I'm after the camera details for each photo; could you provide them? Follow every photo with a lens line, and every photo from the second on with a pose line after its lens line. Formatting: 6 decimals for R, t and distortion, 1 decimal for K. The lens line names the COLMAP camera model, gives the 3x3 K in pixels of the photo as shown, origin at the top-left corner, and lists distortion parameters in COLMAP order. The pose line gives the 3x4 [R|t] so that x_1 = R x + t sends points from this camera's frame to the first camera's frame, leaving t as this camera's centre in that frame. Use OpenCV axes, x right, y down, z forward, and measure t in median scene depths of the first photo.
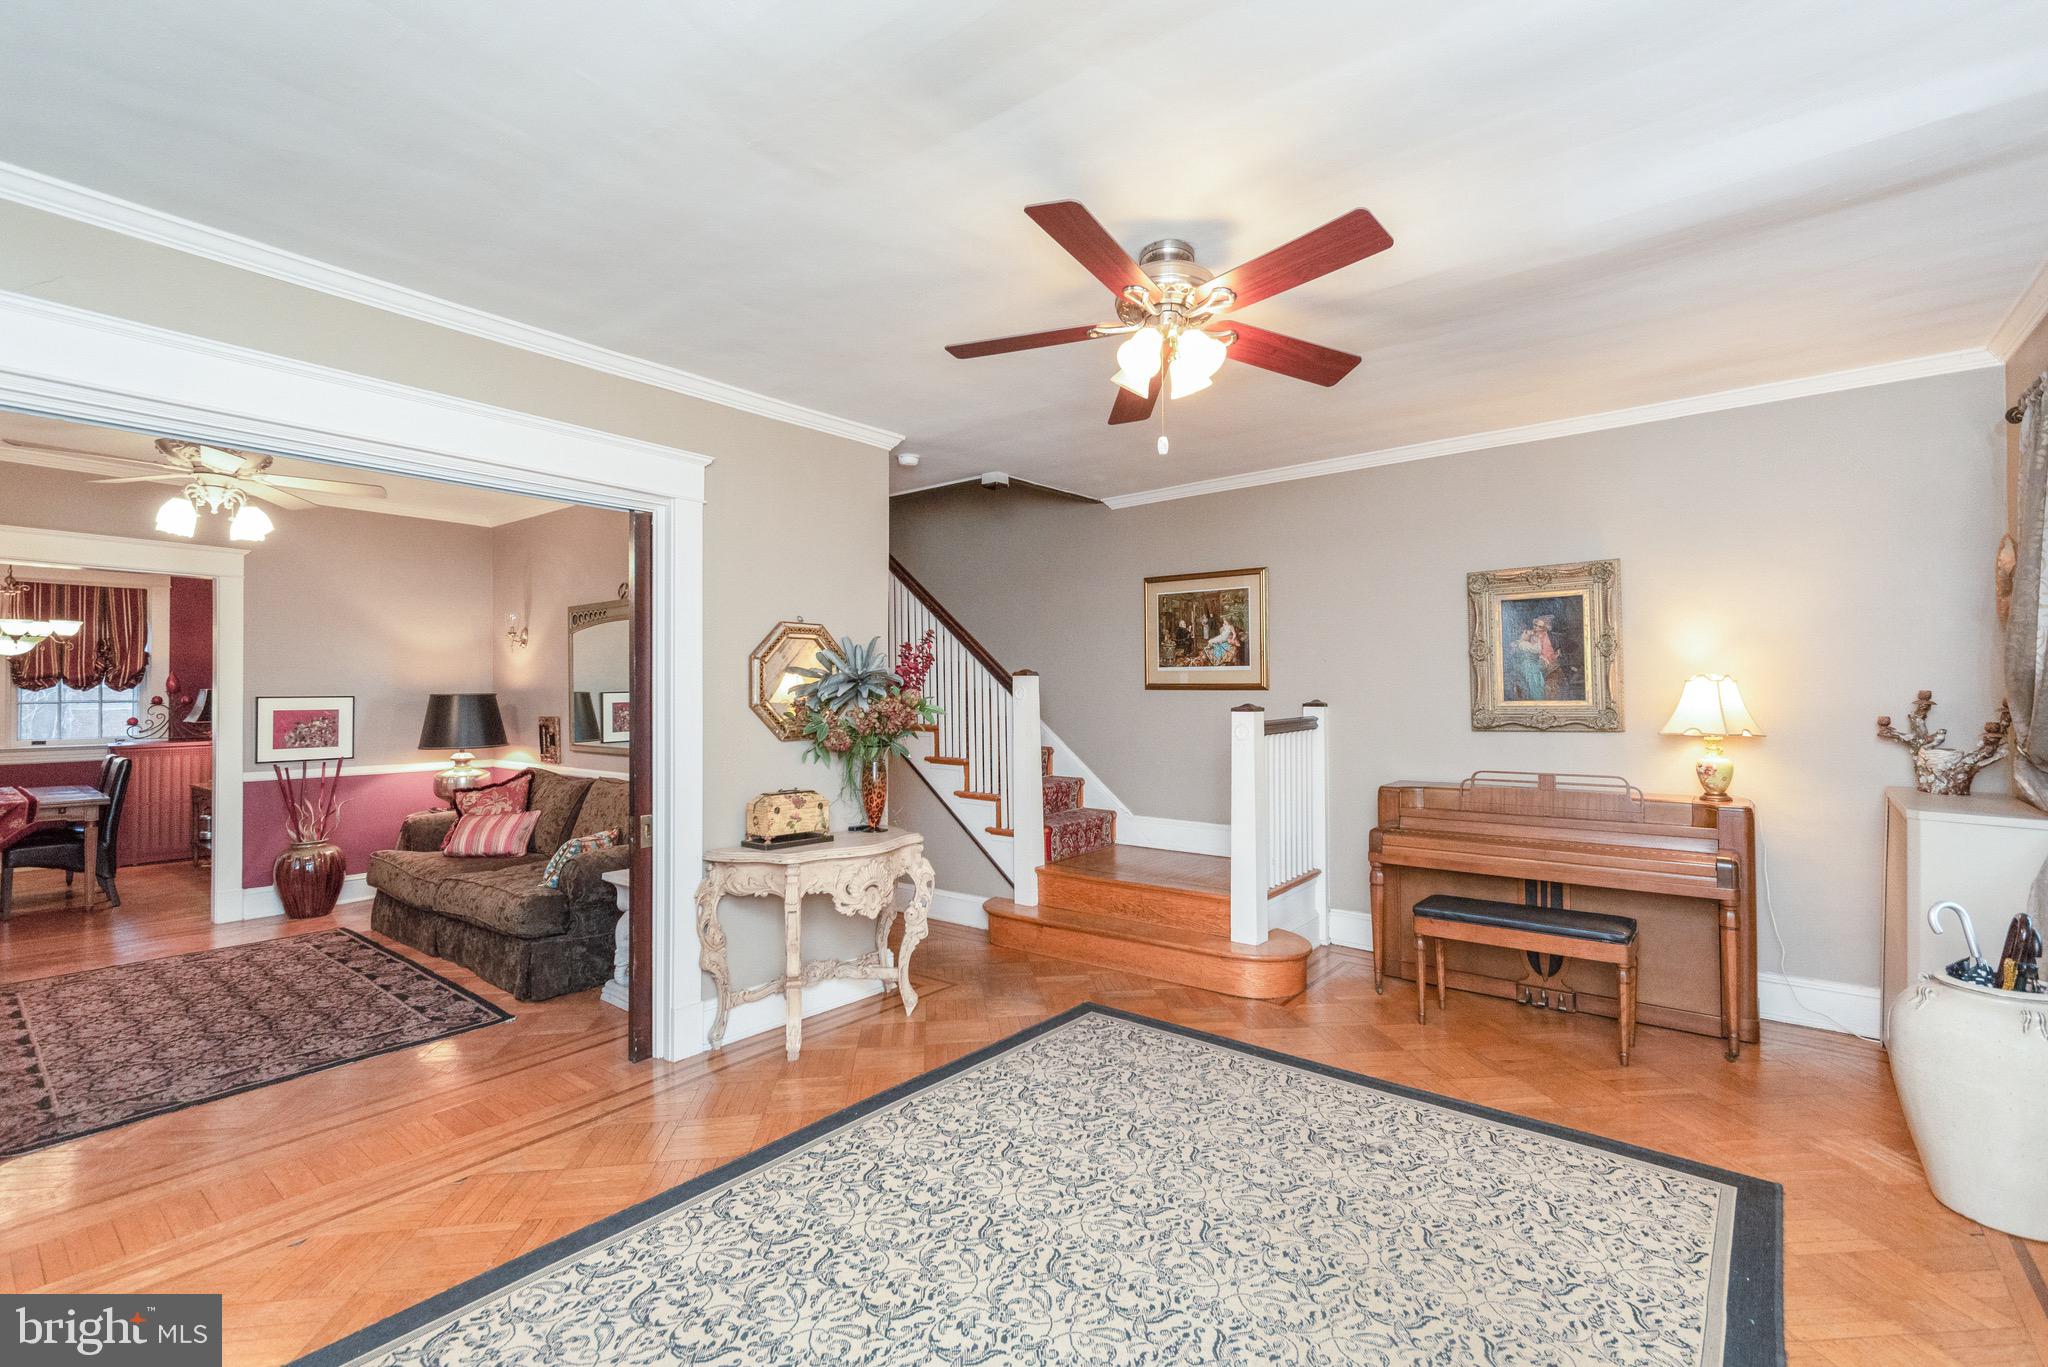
lens RADIAL K [[913.1, 0, 1004.5], [0, 913.1, 712.8], [0, 0, 1]] dist [0.010952, -0.002582]
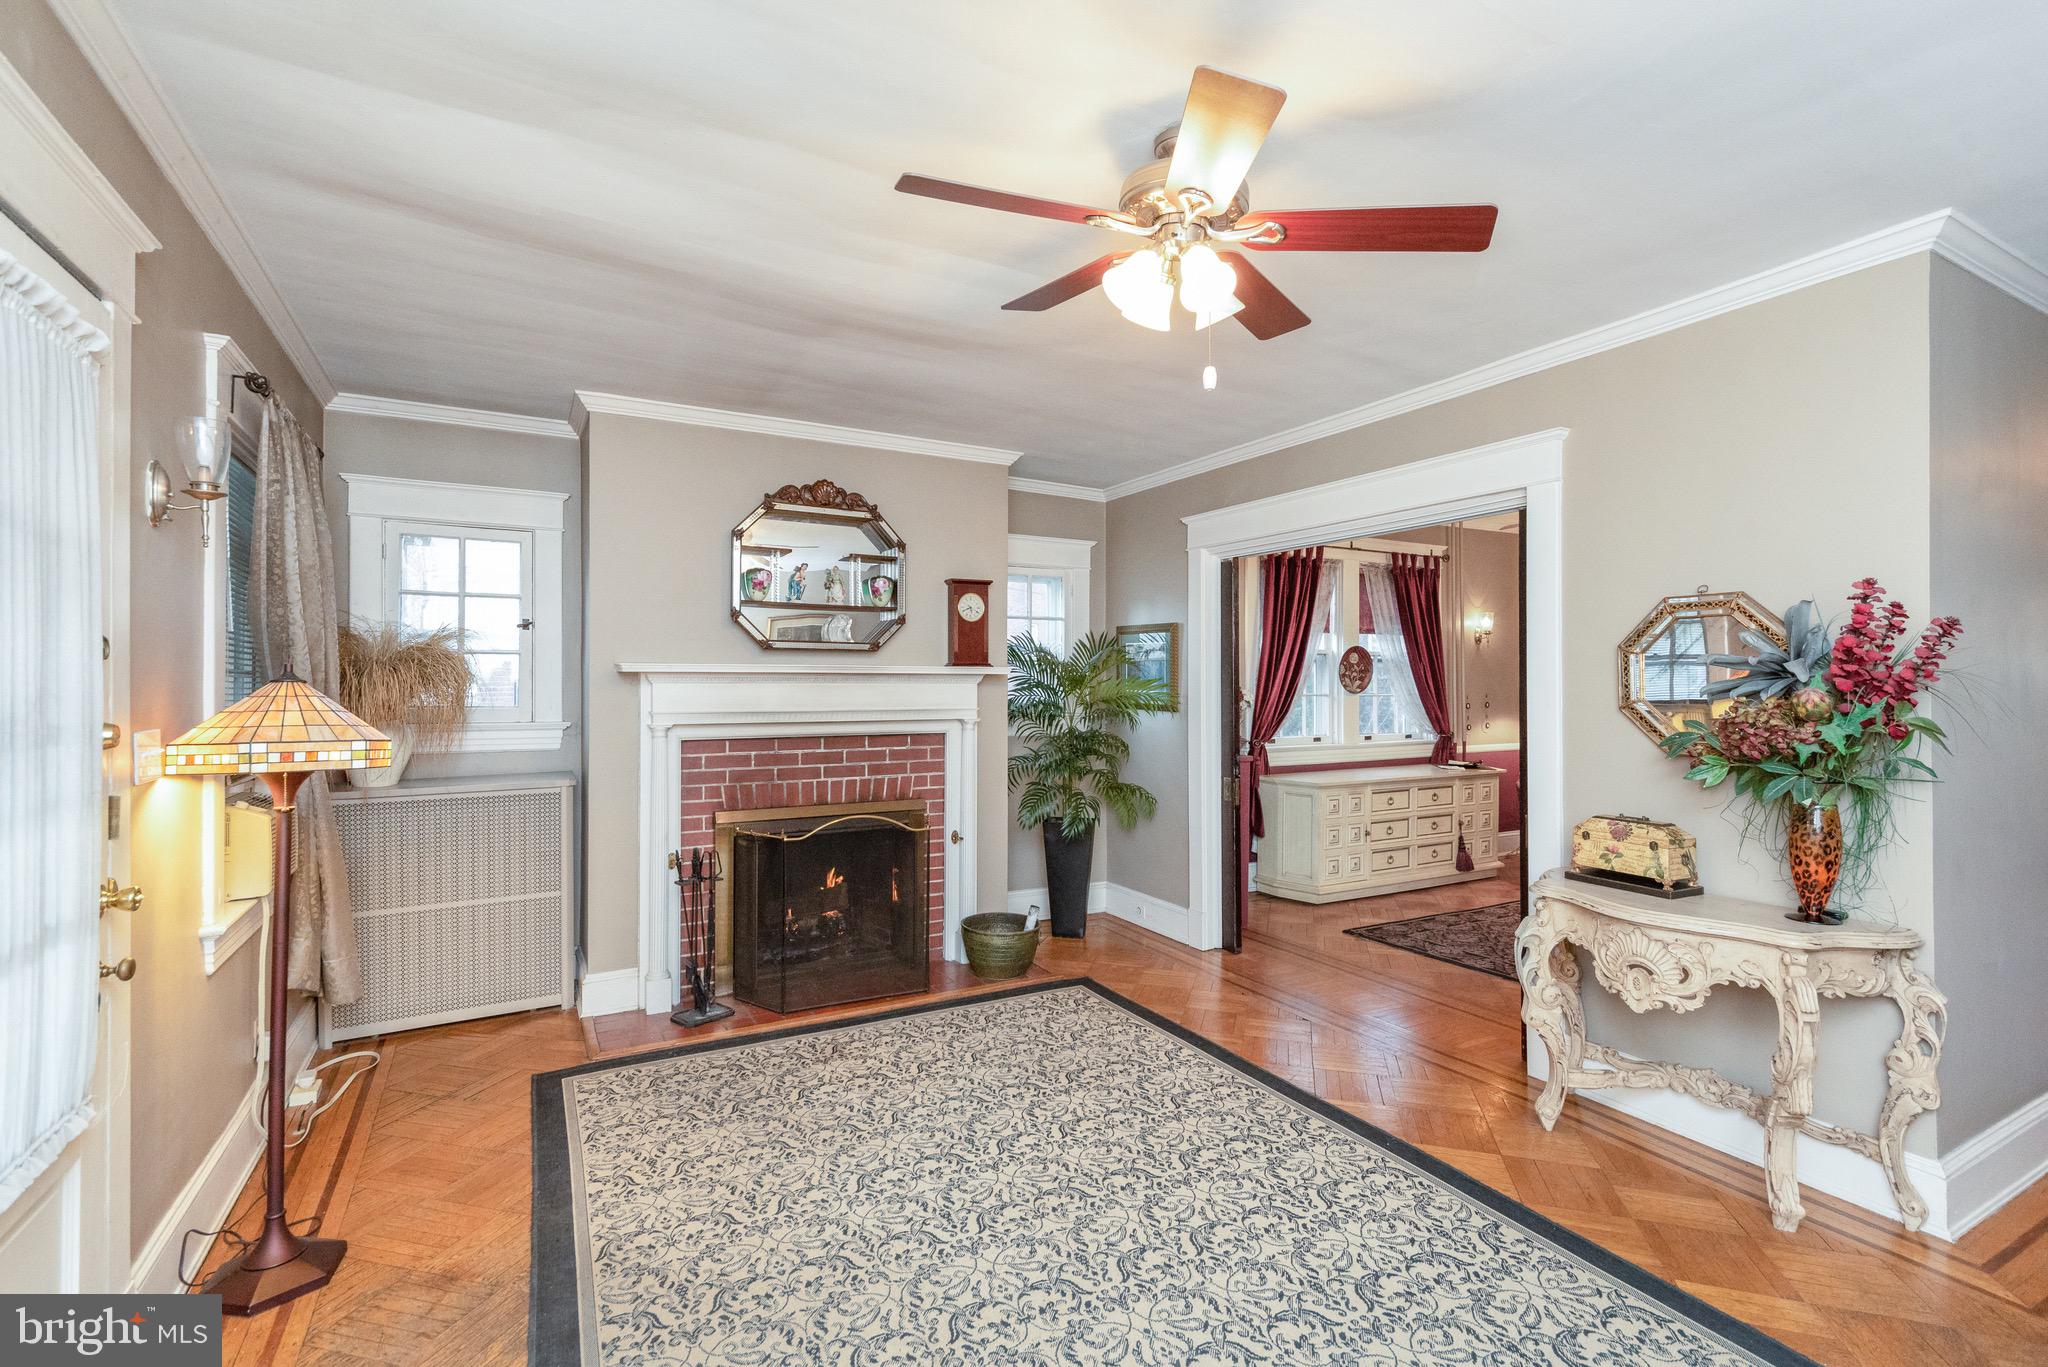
lens RADIAL K [[916.3, 0, 1029.3], [0, 916.3, 681.2], [0, 0, 1]] dist [0.002803, 0.000410]
pose [[-0.371718, -0.001911, -0.928344, 0.697255], [-0.014131, 0.999894, 0.003600, -0.027683], [0.928238, 0.014456, -0.371706, 0.826257]]
